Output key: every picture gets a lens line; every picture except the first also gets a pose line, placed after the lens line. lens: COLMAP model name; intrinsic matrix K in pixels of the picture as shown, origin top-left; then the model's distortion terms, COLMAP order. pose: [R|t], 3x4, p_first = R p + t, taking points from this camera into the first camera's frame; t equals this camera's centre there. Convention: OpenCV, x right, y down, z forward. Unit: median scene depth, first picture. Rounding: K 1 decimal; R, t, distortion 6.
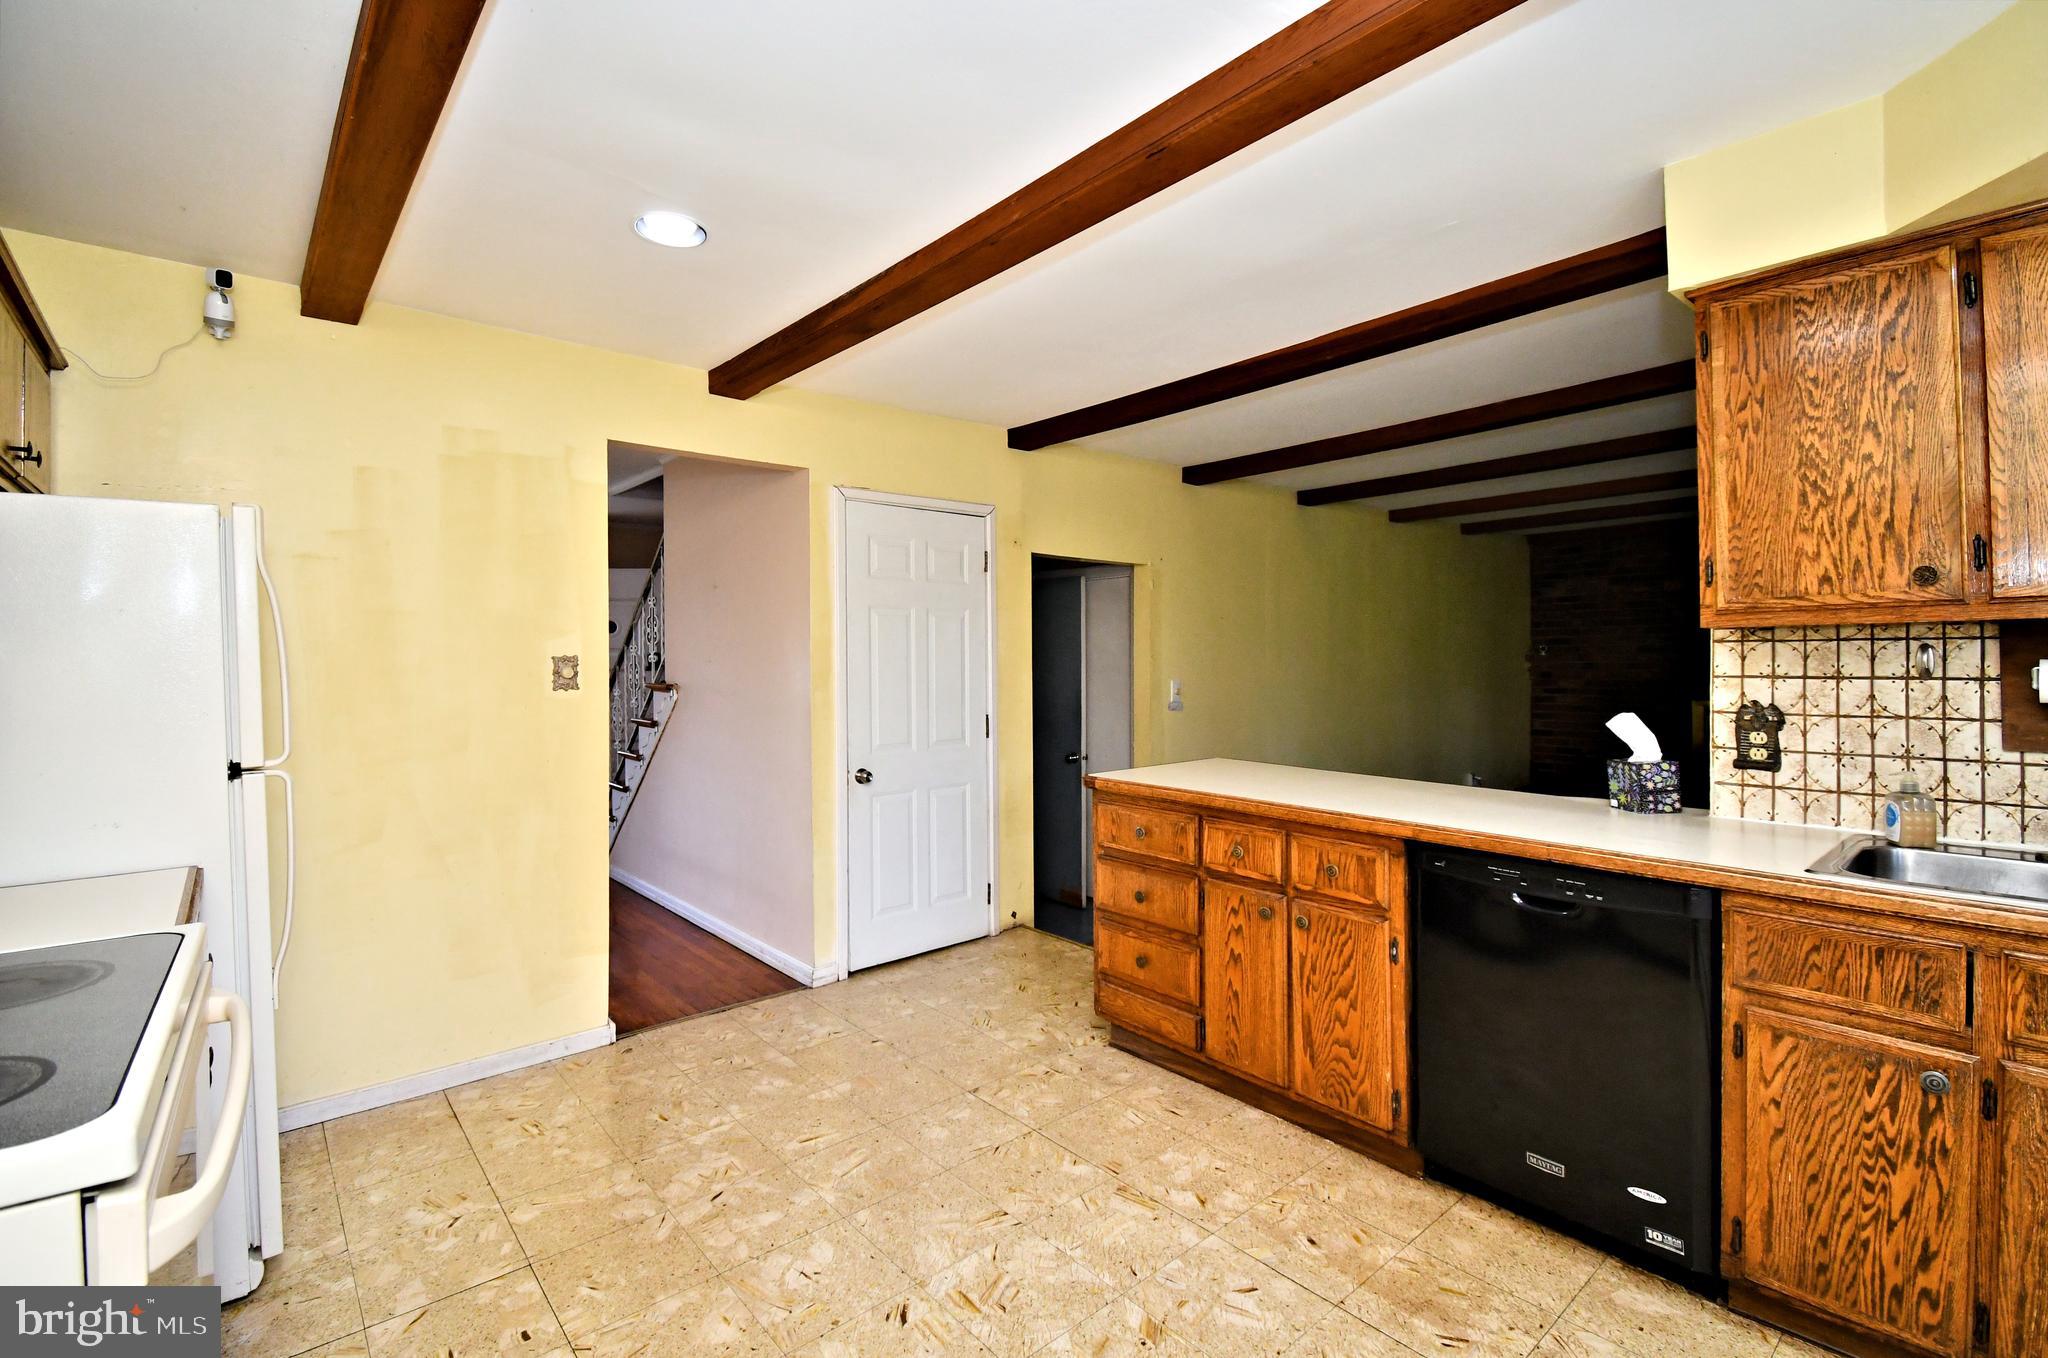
lens RADIAL K [[907.5, 0, 999.7], [0, 907.5, 667.7], [0, 0, 1]] dist [0.030971, -0.021785]
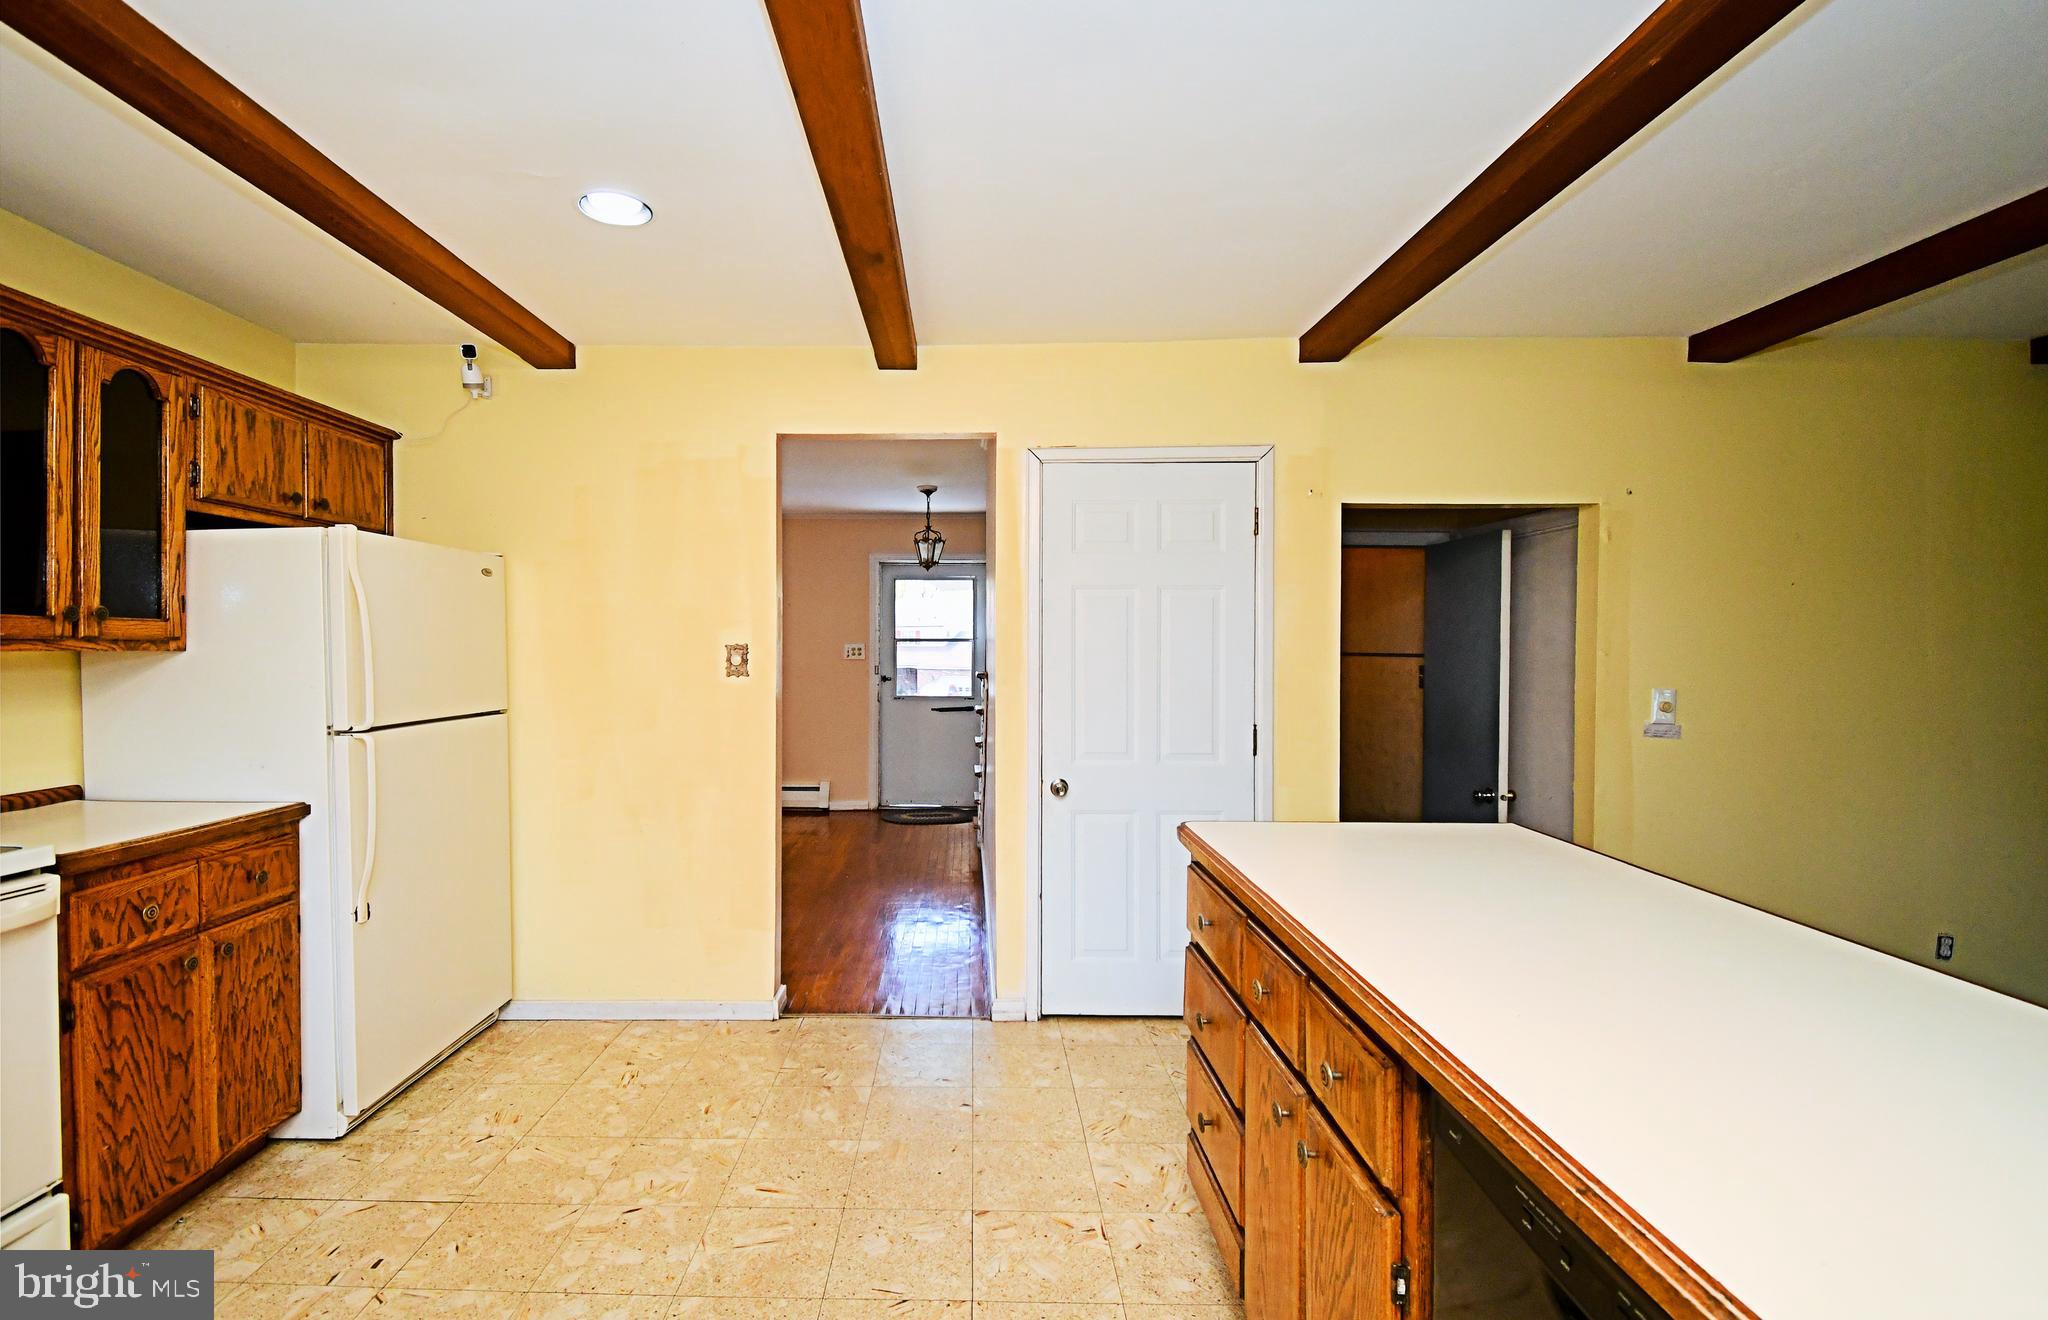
lens RADIAL K [[918.8, 0, 954.5], [0, 918.8, 661.1], [0, 0, 1]] dist [0.025982, -0.019623]
pose [[0.751958, 0.019491, -0.658923, 0.541096], [-0.014255, 0.999810, 0.013307, -0.013541], [0.659057, -0.000613, 0.752093, 0.469569]]
